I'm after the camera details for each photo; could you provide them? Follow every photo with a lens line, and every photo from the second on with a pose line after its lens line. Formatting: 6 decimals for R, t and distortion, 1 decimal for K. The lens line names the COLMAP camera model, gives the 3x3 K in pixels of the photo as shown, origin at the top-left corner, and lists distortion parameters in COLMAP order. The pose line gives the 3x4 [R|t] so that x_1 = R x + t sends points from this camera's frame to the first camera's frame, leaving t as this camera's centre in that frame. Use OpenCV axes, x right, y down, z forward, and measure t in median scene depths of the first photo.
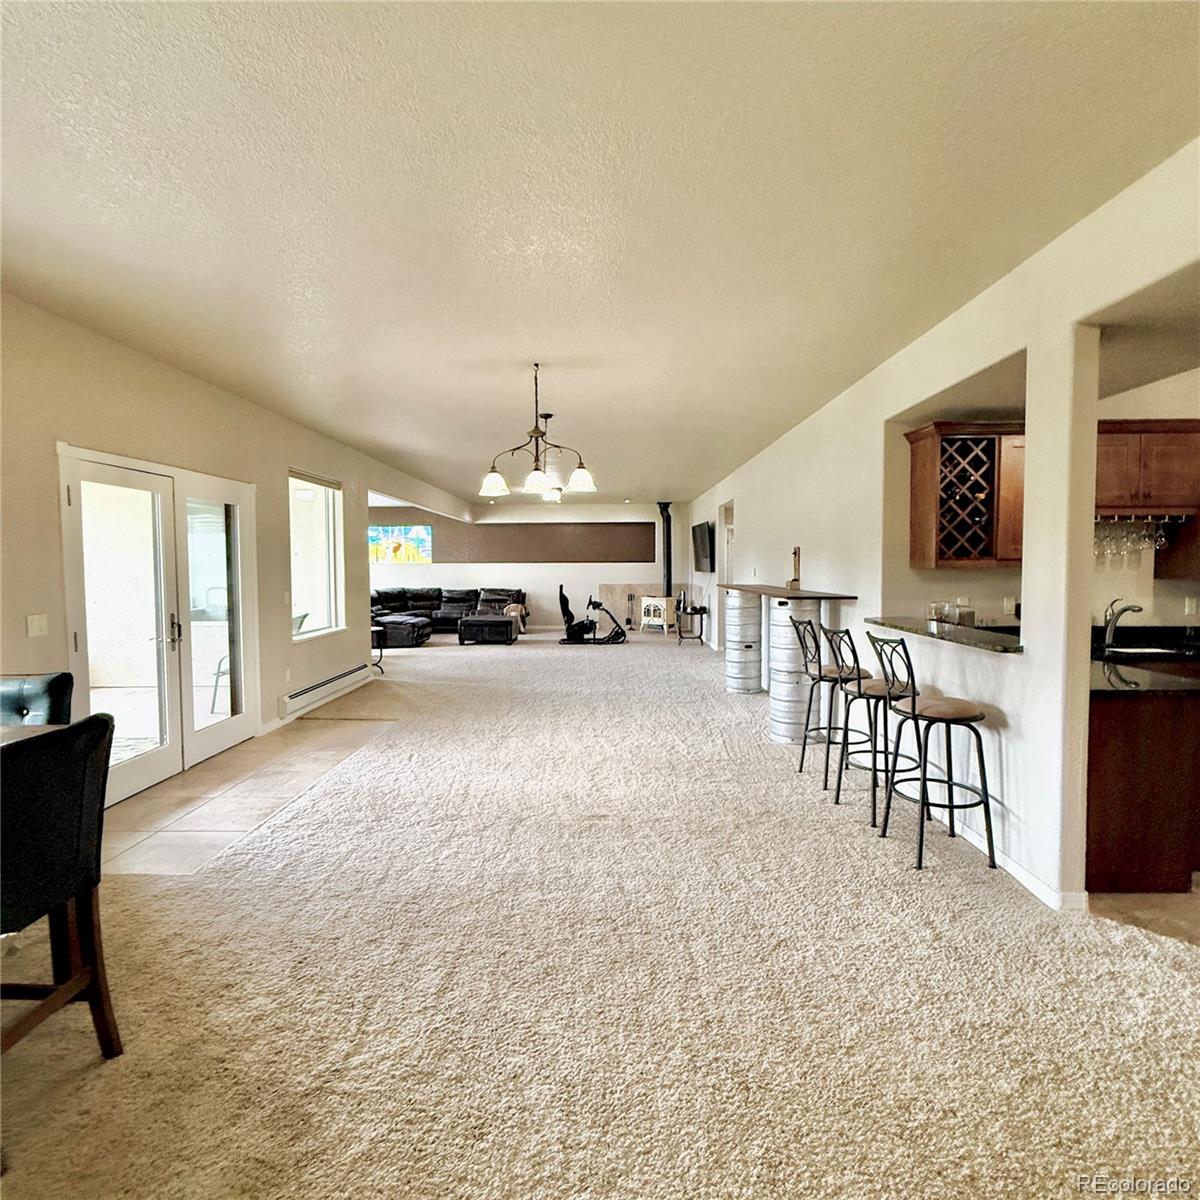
lens RADIAL K [[638.6, 0, 600.0], [0, 638.6, 600.0], [0, 0, 1]] dist [0.002366, 0.000313]
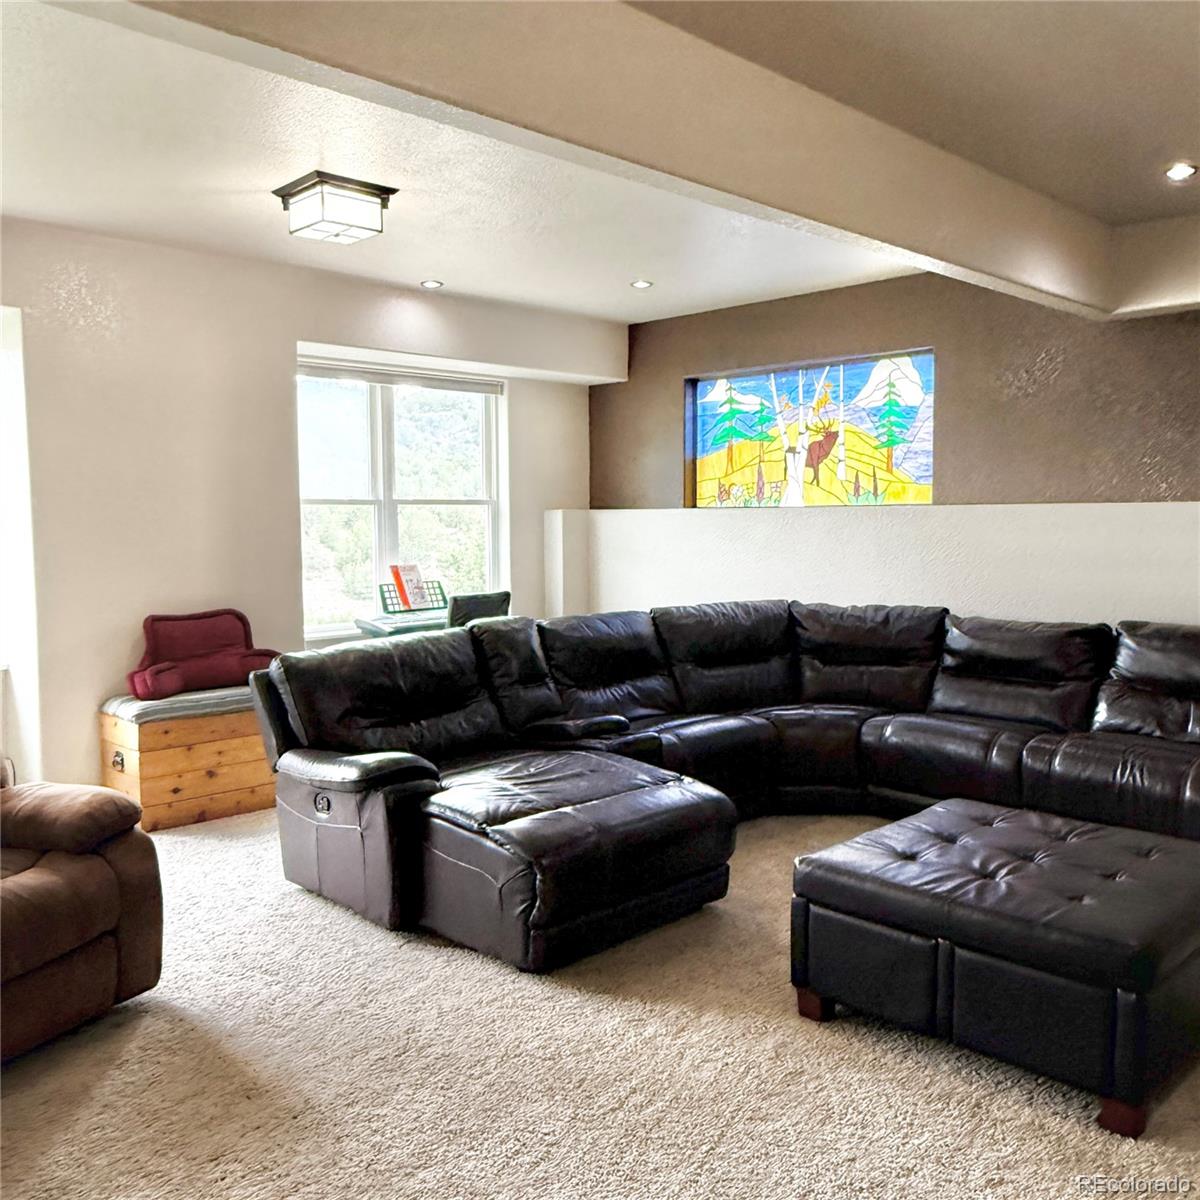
lens RADIAL K [[1115.0, 0, 600.0], [0, 1115.0, 600.0], [0, 0, 1]] dist [-0.009523, -0.006983]
pose [[0.709536, 0.049860, -0.702903, -0.173127], [-0.035557, 0.998756, 0.034953, -0.105146], [0.703771, 0.000192, 0.710426, 2.038972]]
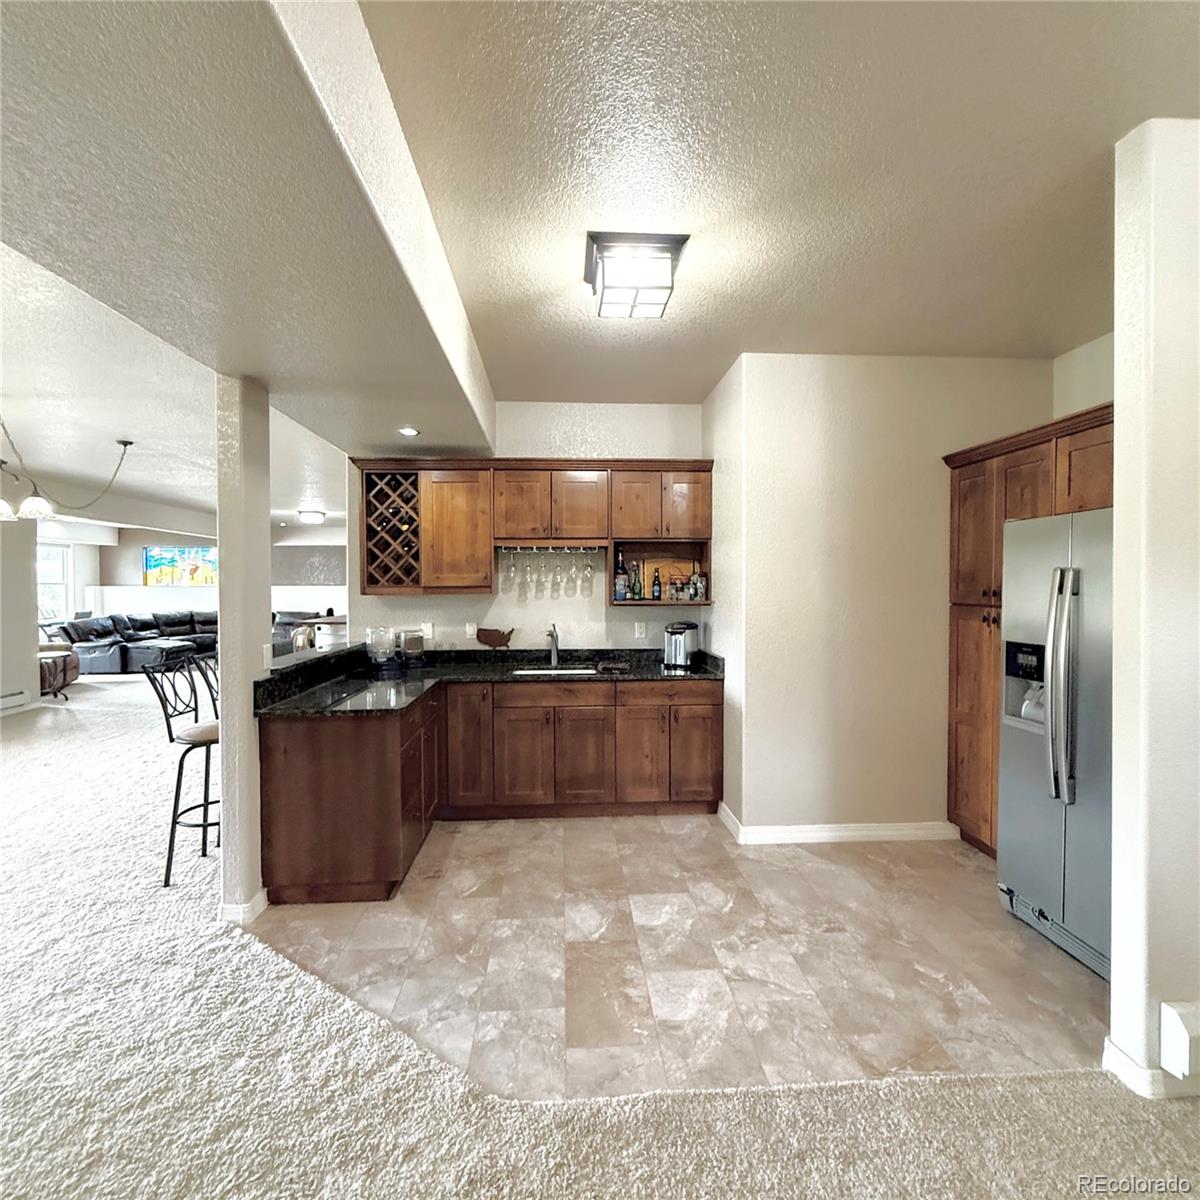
lens RADIAL K [[638.6, 0, 600.0], [0, 638.6, 600.0], [0, 0, 1]] dist [0.002366, 0.000313]
pose [[0.997140, 0.000364, 0.075581, 0.774090], [0.002146, 0.999449, -0.033133, -0.005758], [-0.075551, 0.033200, 0.996589, -0.069825]]
